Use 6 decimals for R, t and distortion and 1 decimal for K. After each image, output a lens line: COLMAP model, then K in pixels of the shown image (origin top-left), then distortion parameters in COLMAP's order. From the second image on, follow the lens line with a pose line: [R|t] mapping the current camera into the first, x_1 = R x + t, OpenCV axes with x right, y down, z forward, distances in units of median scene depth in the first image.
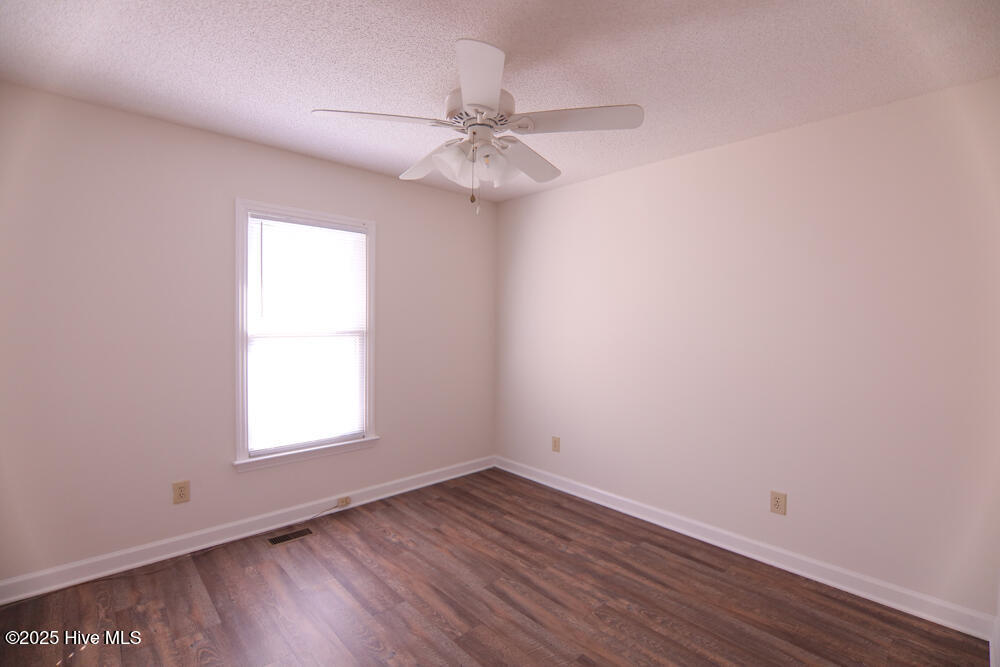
lens RADIAL K [[457.4, 0, 499.7], [0, 457.4, 334.6], [0, 0, 1]] dist [-0.017616, -0.000109]
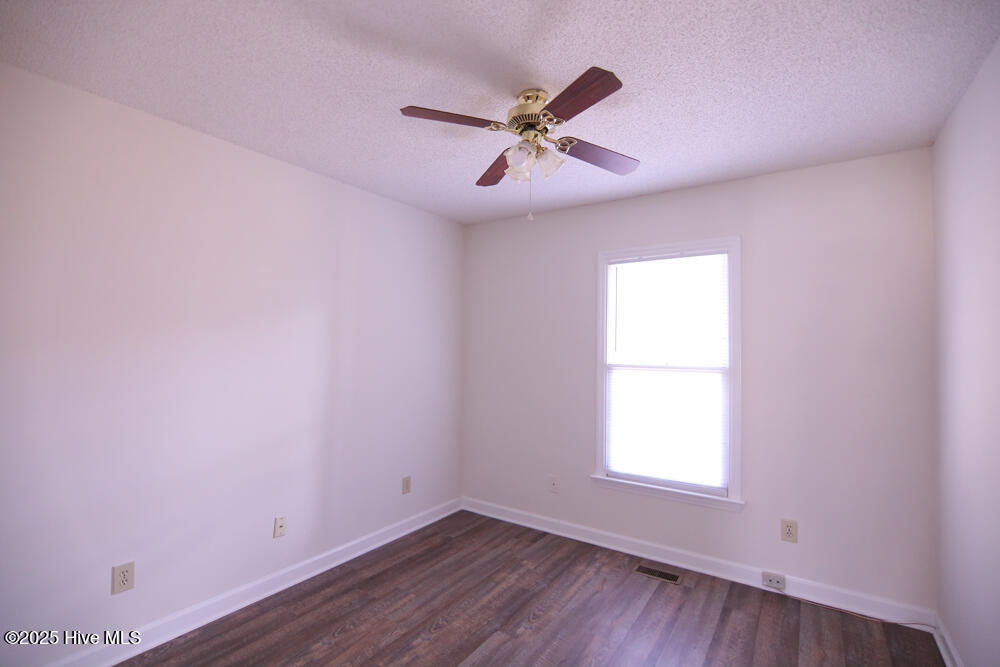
lens RADIAL K [[457.4, 0, 501.1], [0, 457.4, 329.6], [0, 0, 1]] dist [-0.017616, -0.000109]
pose [[0.240296, -0.043901, -0.969706, 0.433378], [-0.050270, 0.997073, -0.057598, -0.008897], [0.969397, 0.062588, 0.237385, 0.404803]]
